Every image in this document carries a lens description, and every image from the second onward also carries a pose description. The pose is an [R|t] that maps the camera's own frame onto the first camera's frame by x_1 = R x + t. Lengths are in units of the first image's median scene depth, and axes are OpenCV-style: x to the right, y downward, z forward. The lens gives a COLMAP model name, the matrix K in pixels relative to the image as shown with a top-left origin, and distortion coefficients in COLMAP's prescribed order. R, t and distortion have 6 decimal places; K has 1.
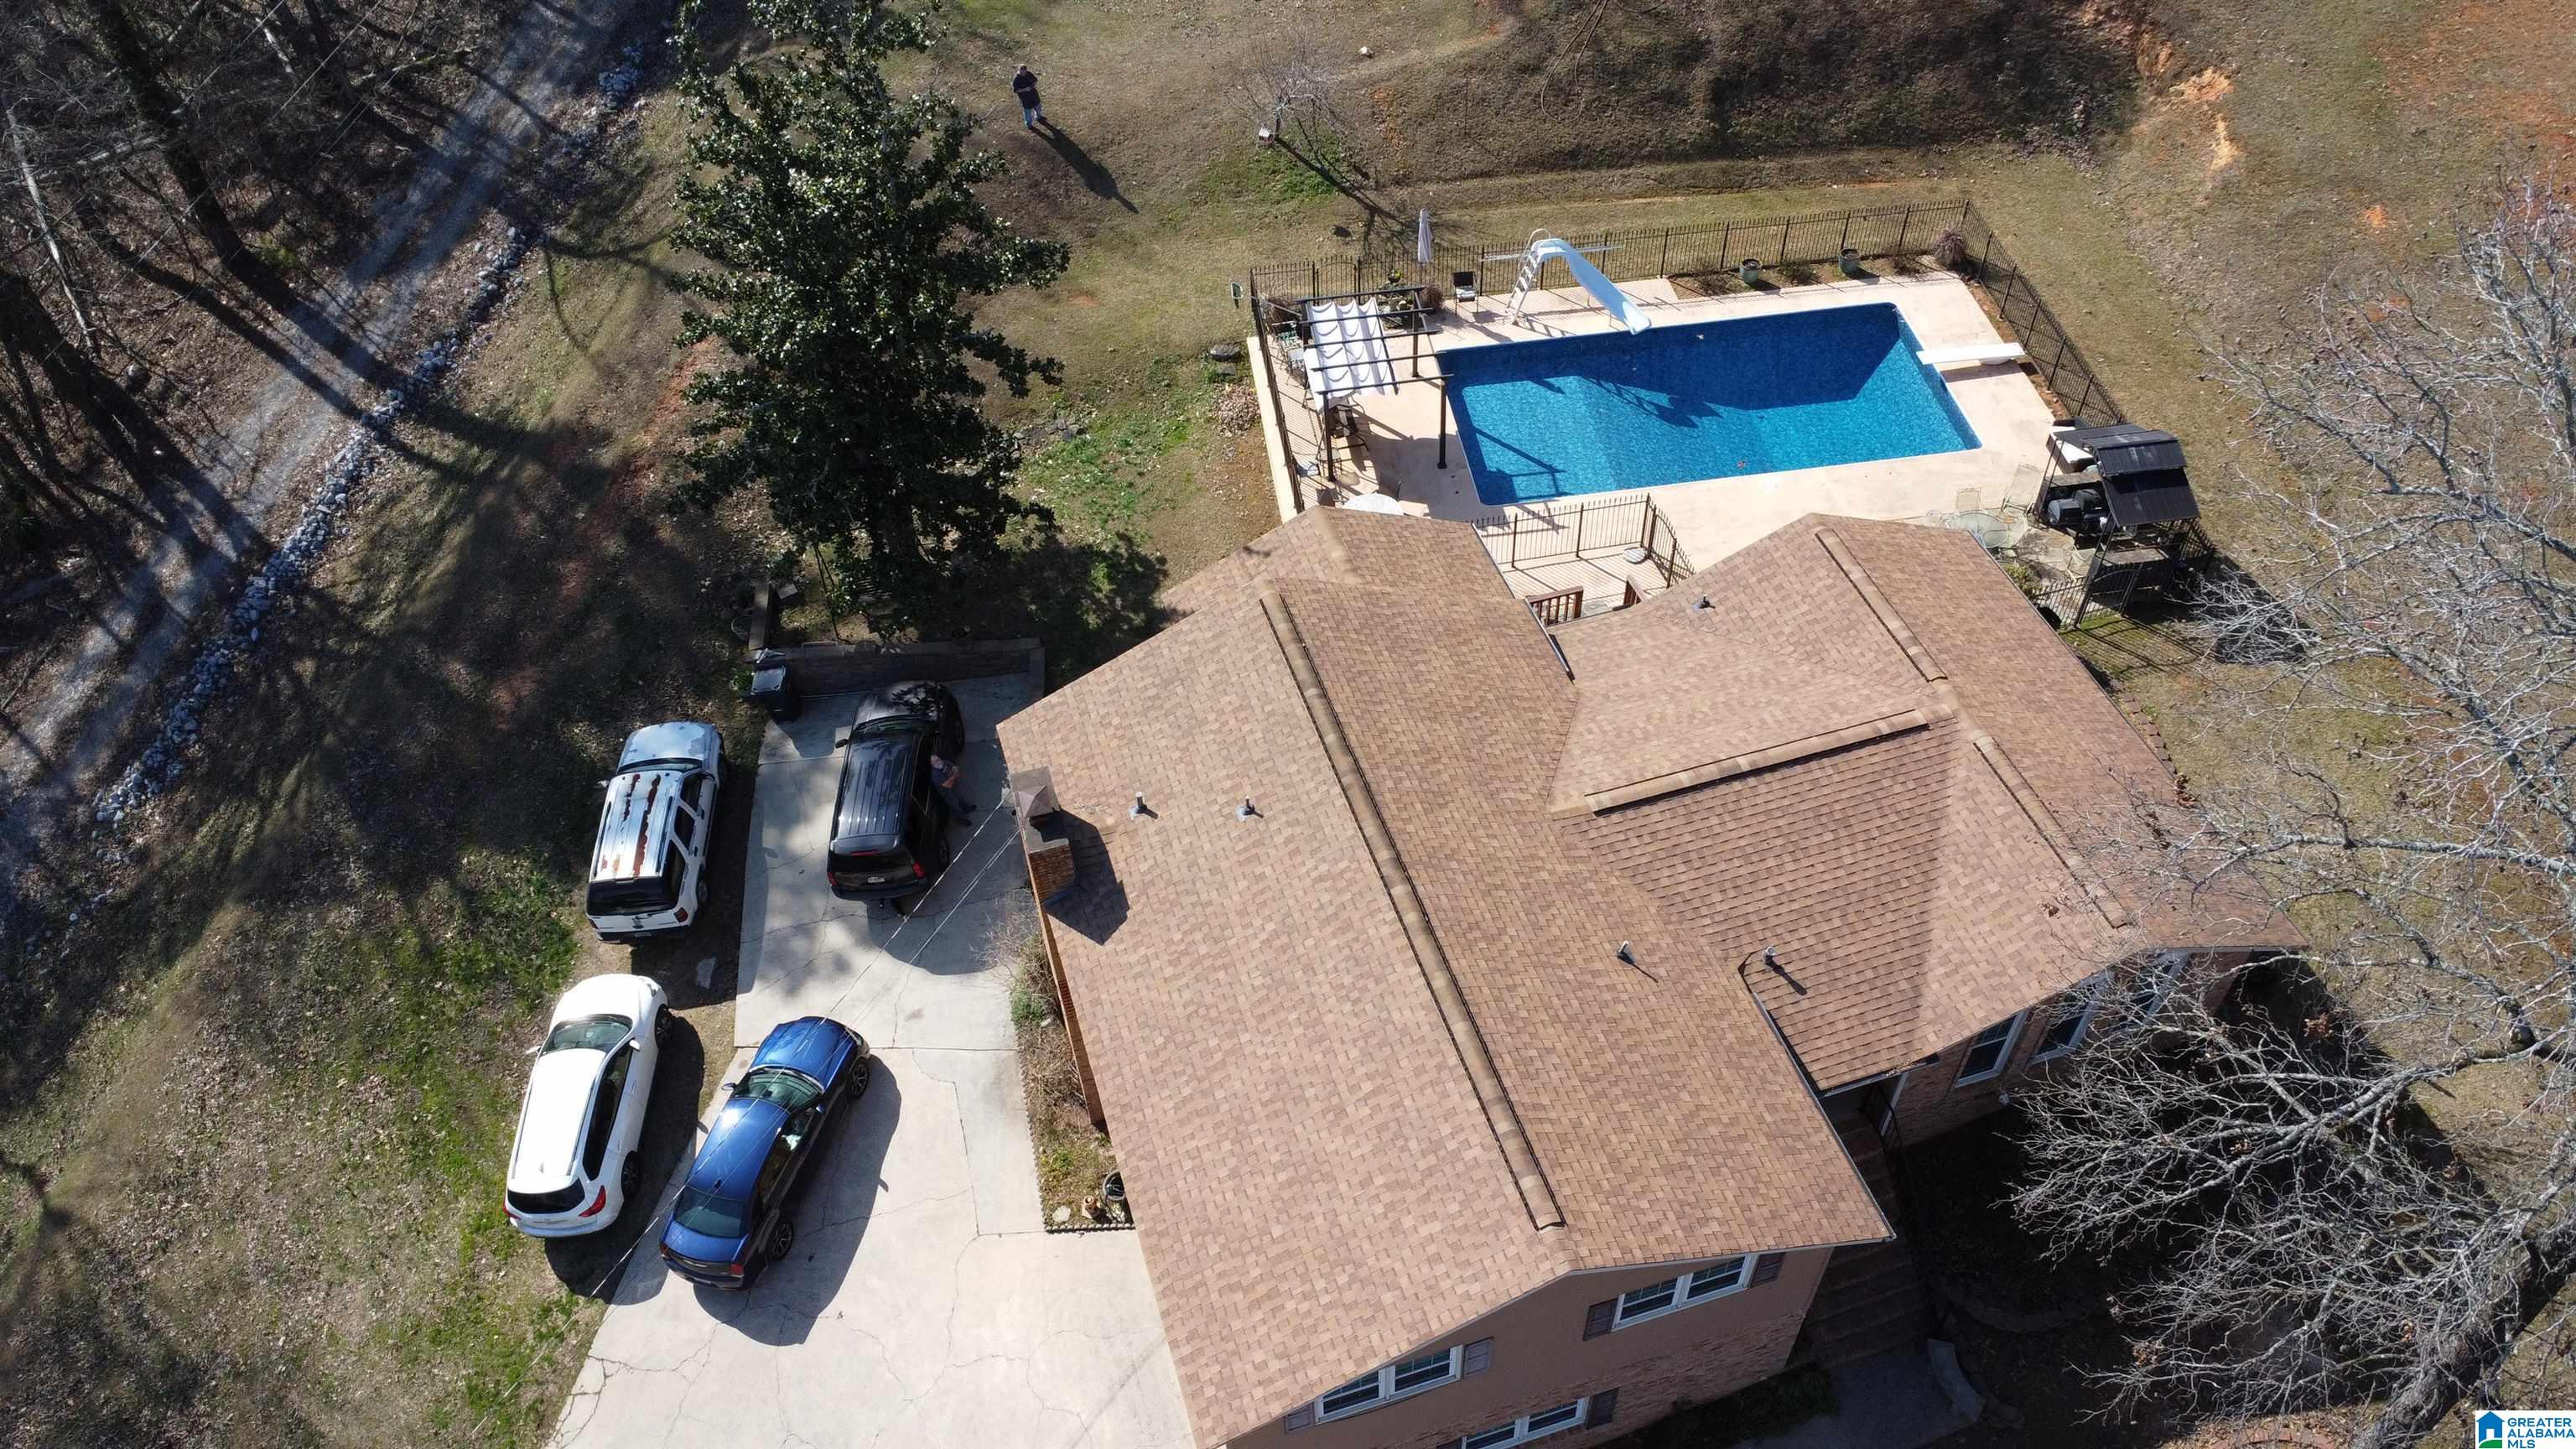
lens RADIAL K [[1852.2, 0, 1290.1], [0, 1852.2, 727.7], [0, 0, 1]] dist [-0.027912, -0.007710]
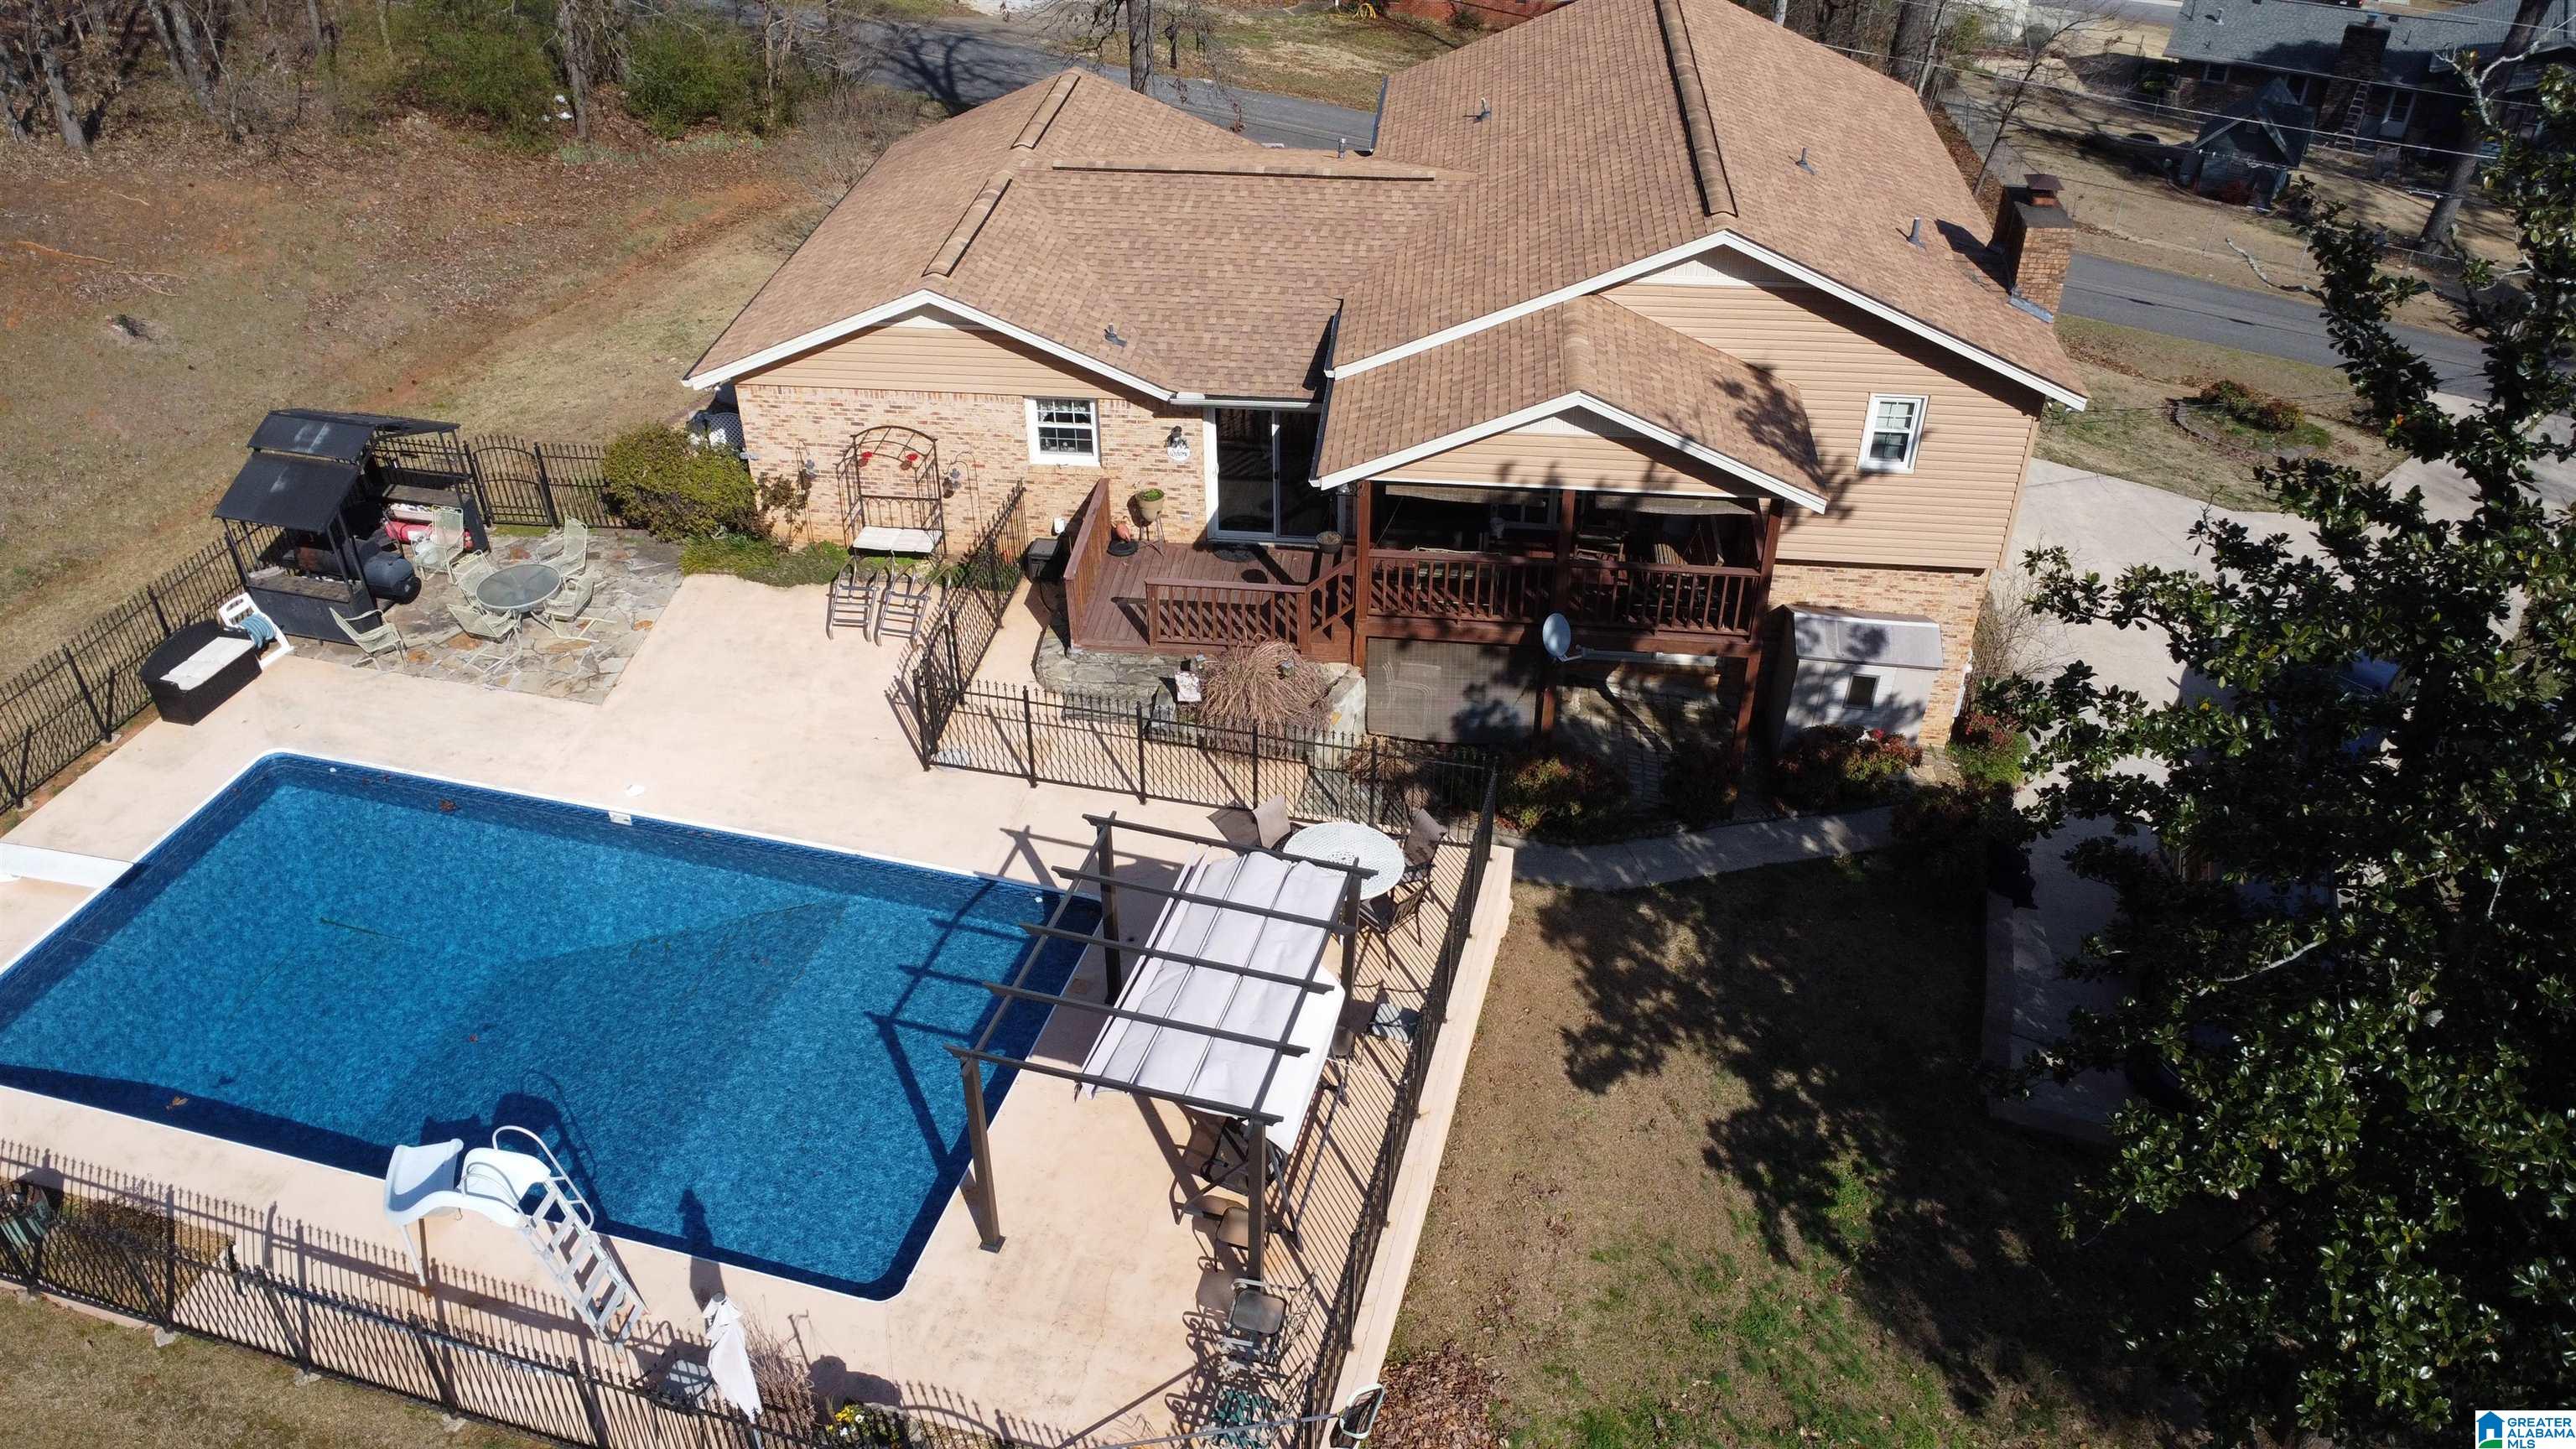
lens RADIAL K [[1852.2, 0, 1286.4], [0, 1852.2, 735.7], [0, 0, 1]] dist [-0.027912, -0.007710]
pose [[-0.919349, -0.193458, 0.342596, -0.116469], [0.315143, 0.159226, 0.935592, -0.623401], [-0.235548, 0.968102, -0.085417, 1.026991]]
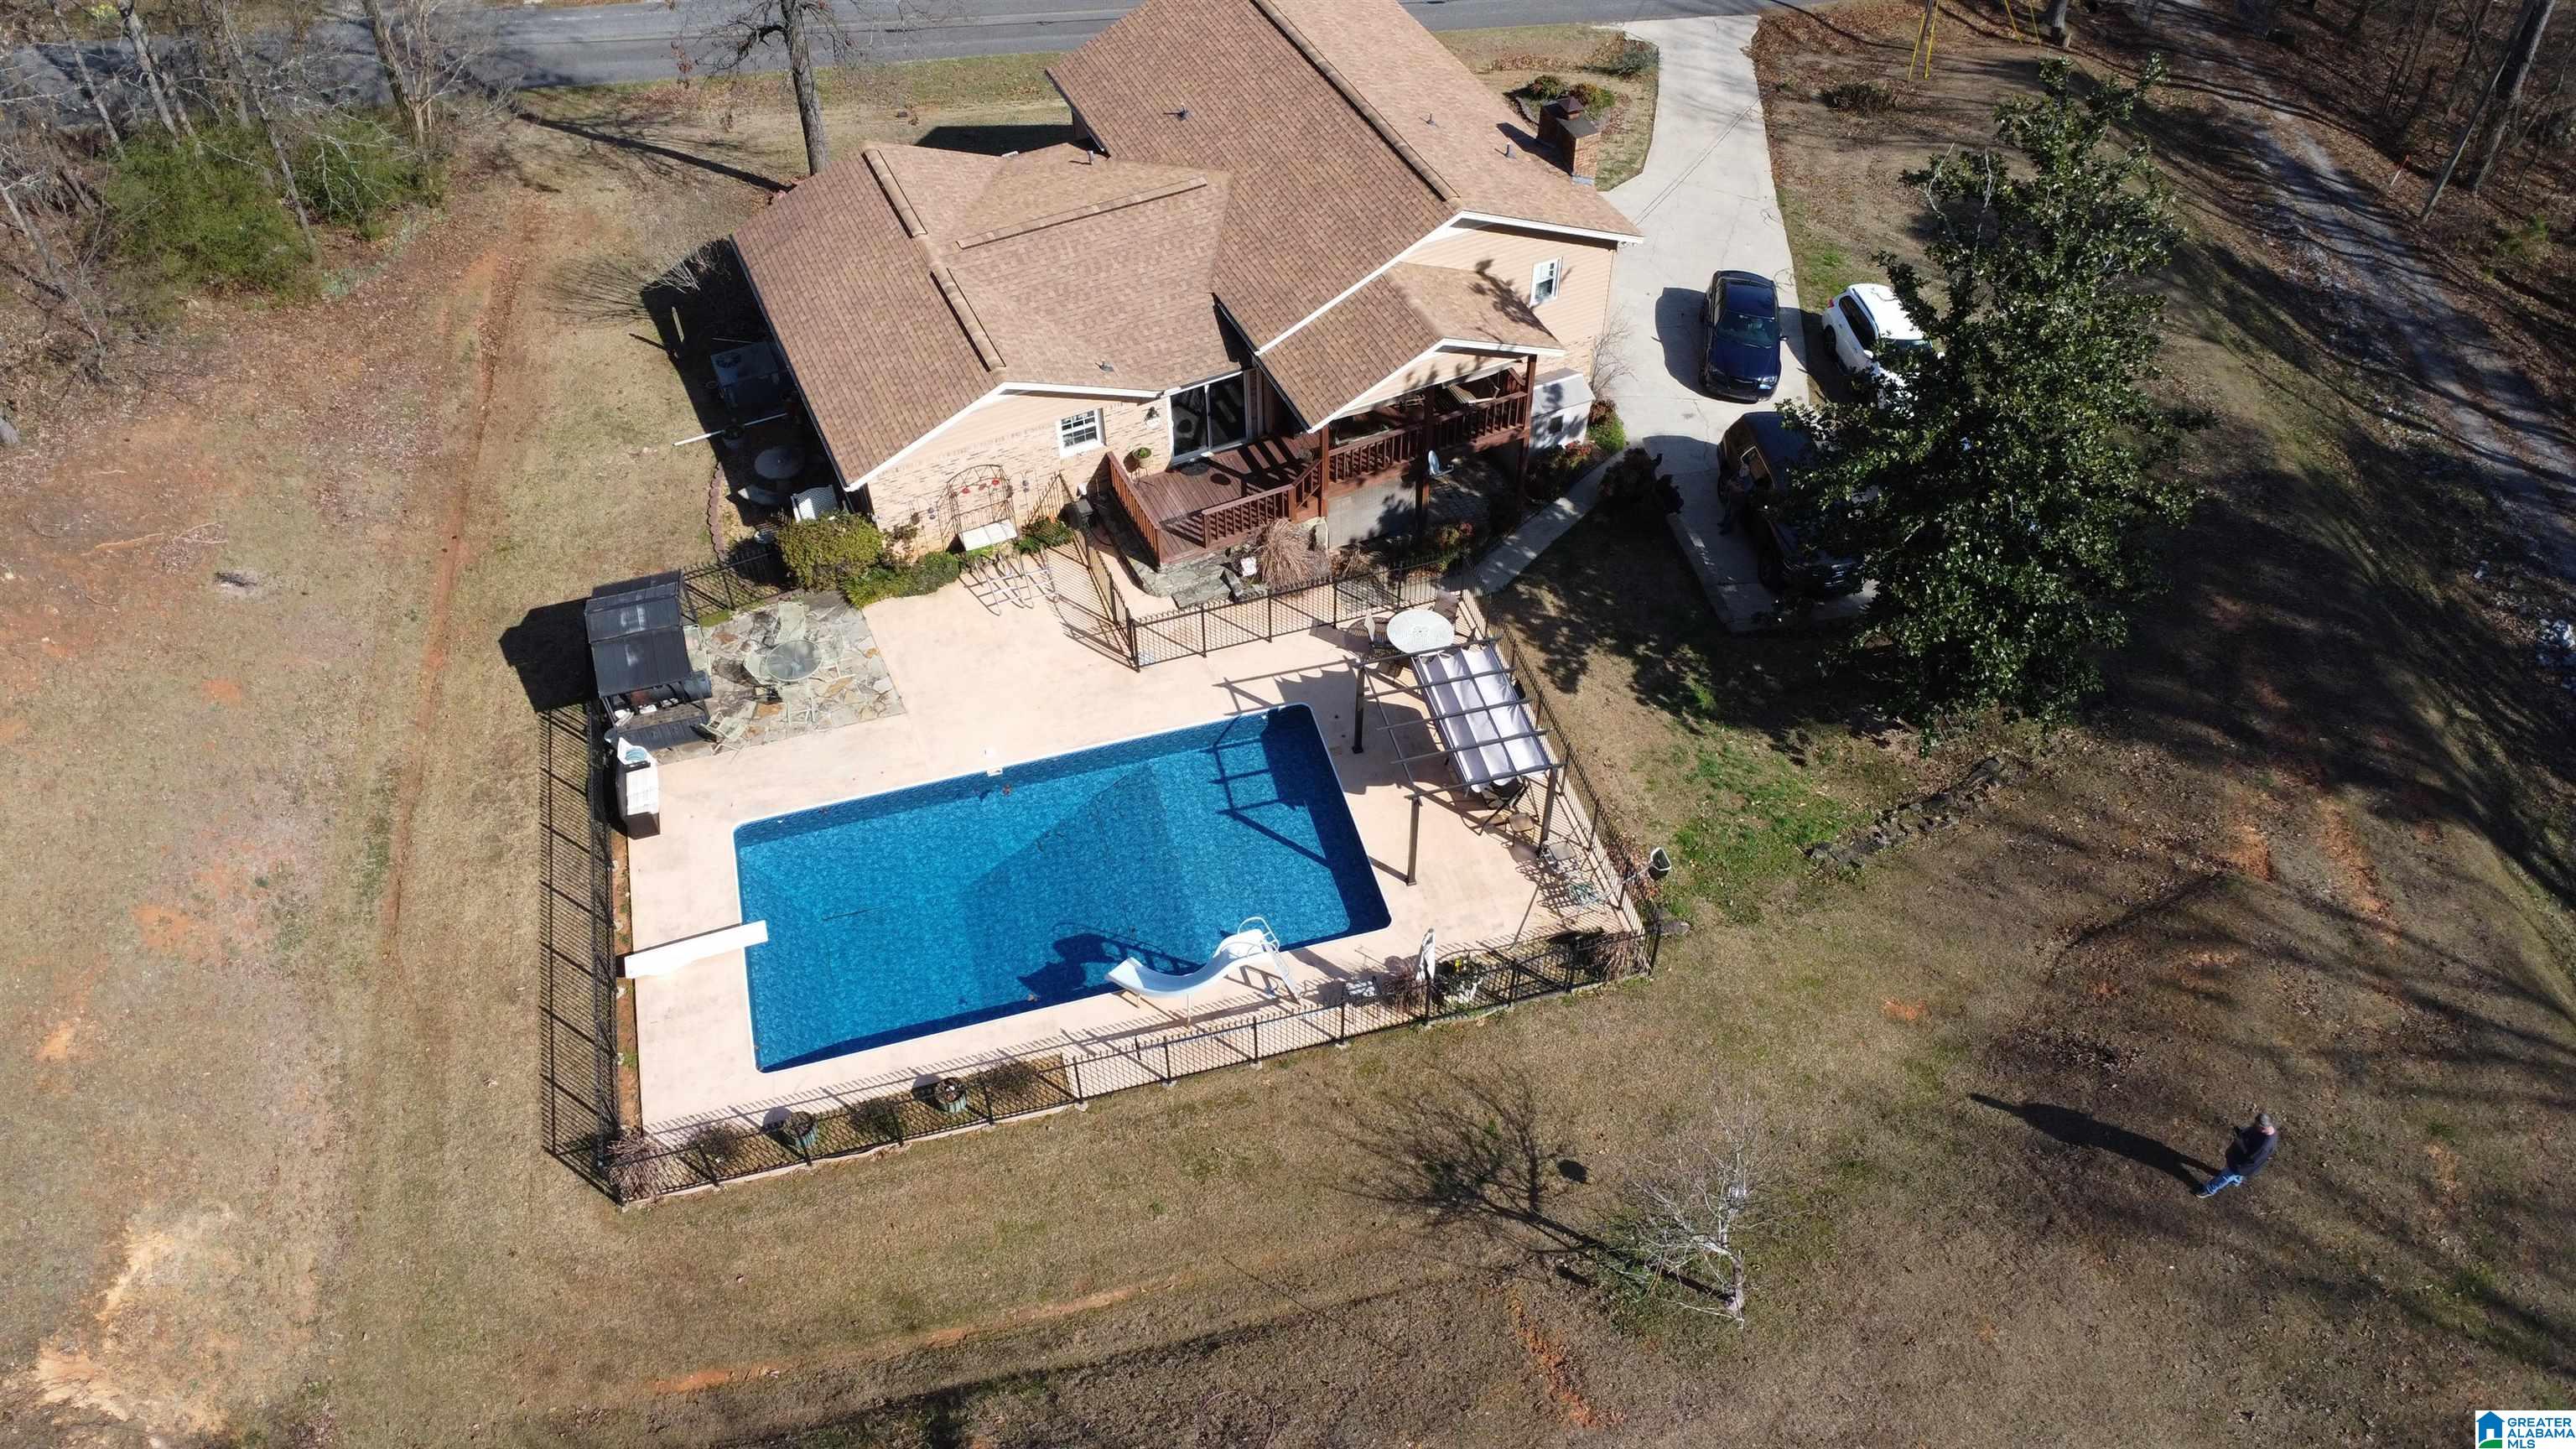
lens RADIAL K [[1852.2, 0, 1306.8], [0, 1852.2, 735.1], [0, 0, 1]] dist [-0.027912, -0.007710]
pose [[-0.989023, 0.135400, -0.059163, 0.167256], [-0.072794, -0.098040, 0.992517, -1.078830], [0.128586, 0.985929, 0.106820, 0.953927]]
